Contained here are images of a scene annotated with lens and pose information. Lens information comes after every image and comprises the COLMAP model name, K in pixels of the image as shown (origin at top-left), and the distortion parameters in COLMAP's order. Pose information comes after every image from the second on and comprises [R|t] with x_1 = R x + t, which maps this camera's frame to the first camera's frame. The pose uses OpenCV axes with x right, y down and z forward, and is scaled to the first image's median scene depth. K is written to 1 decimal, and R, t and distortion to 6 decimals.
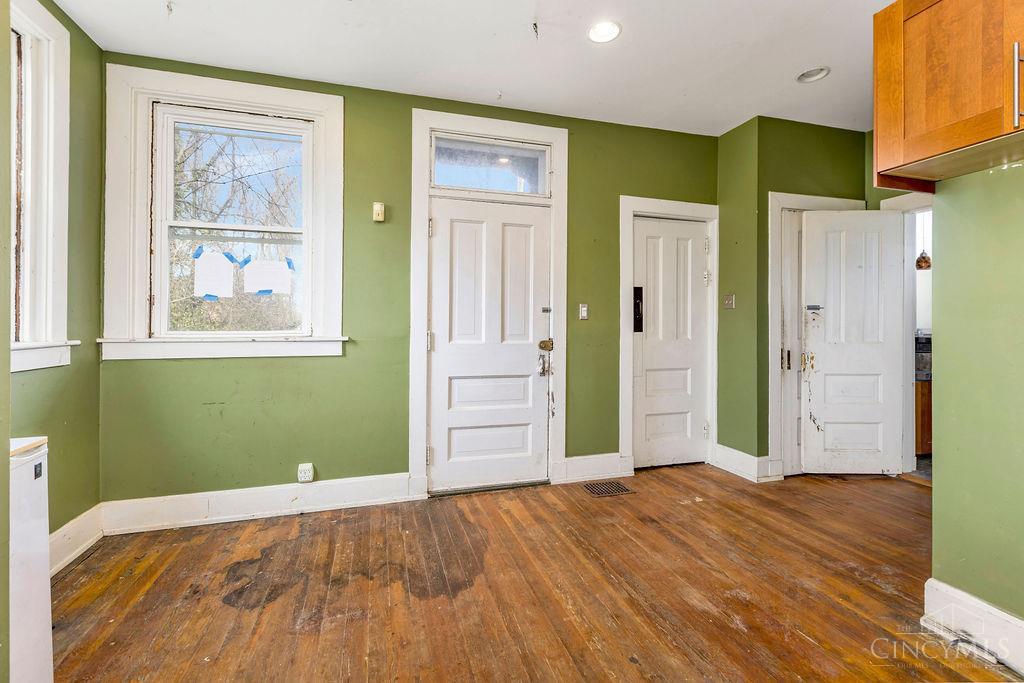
lens RADIAL K [[467.1, 0, 523.2], [0, 467.1, 318.5], [0, 0, 1]] dist [0.004440, 0.001720]
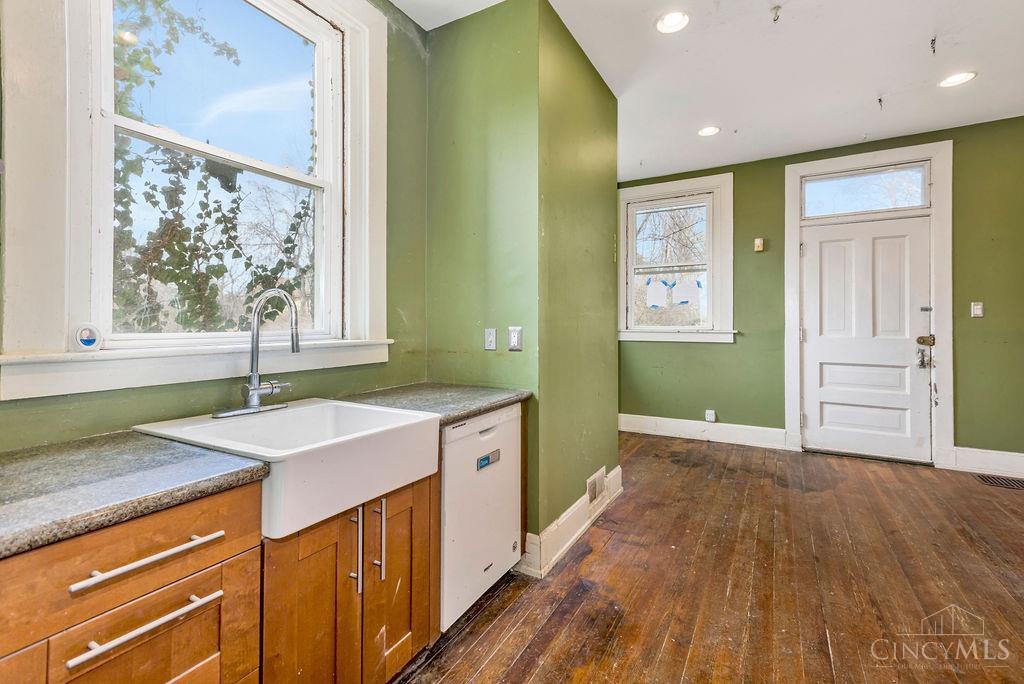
lens RADIAL K [[467.1, 0, 493.7], [0, 467.1, 319.7], [0, 0, 1]] dist [0.004440, 0.001720]
pose [[0.655741, -0.005773, -0.754964, 0.238363], [0.011331, 0.999933, 0.002195, -0.007461], [0.754901, -0.009994, 0.655763, -0.557934]]
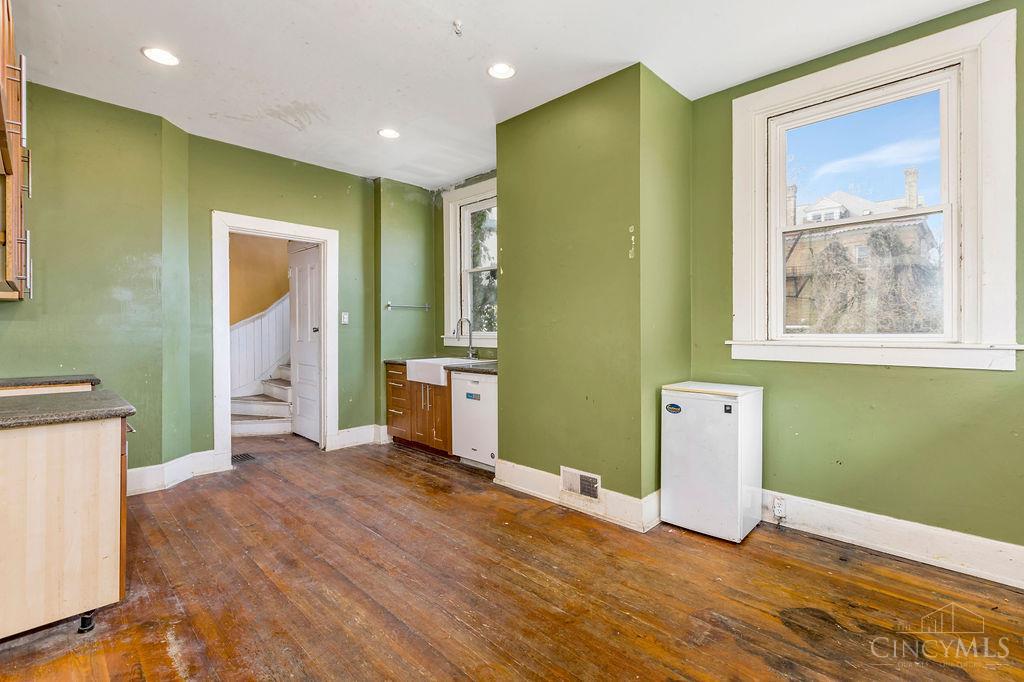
lens RADIAL K [[467.1, 0, 511.7], [0, 467.1, 331.1], [0, 0, 1]] dist [0.004440, 0.001720]
pose [[-0.890714, 0.005138, -0.454536, 0.243888], [0.007132, 0.999971, -0.002672, 0.007713], [0.454509, -0.005622, -0.890725, 1.022889]]
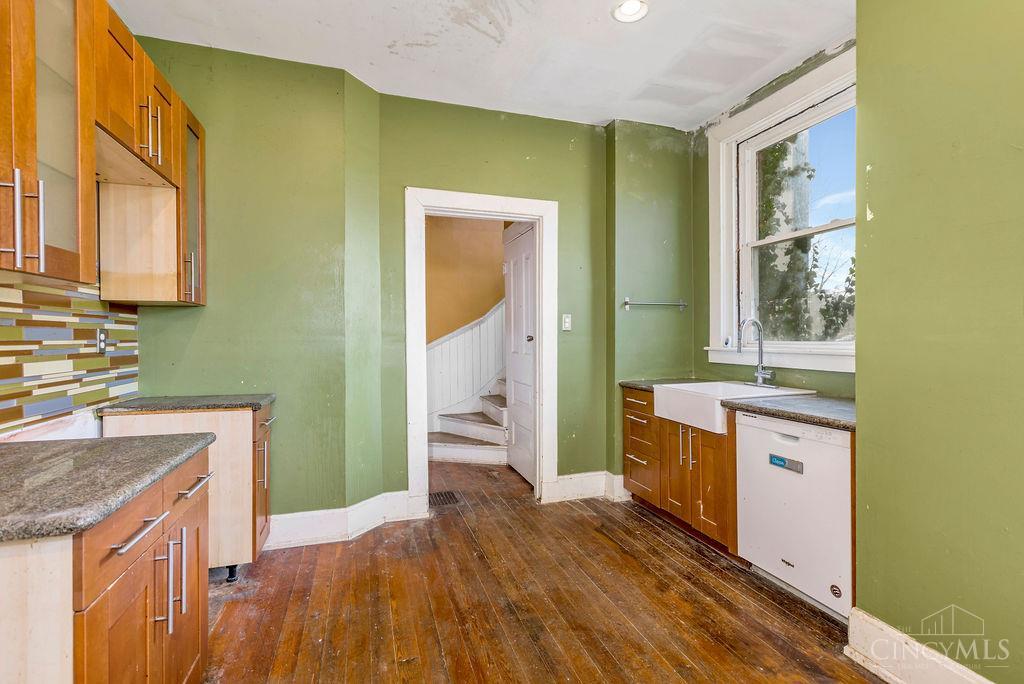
lens RADIAL K [[467.1, 0, 520.3], [0, 467.1, 342.7], [0, 0, 1]] dist [0.004440, 0.001720]
pose [[-0.999979, 0.005807, -0.002983, 0.147550], [0.005794, 0.999974, 0.004301, 0.000365], [0.003008, 0.004284, -0.999986, 0.522207]]
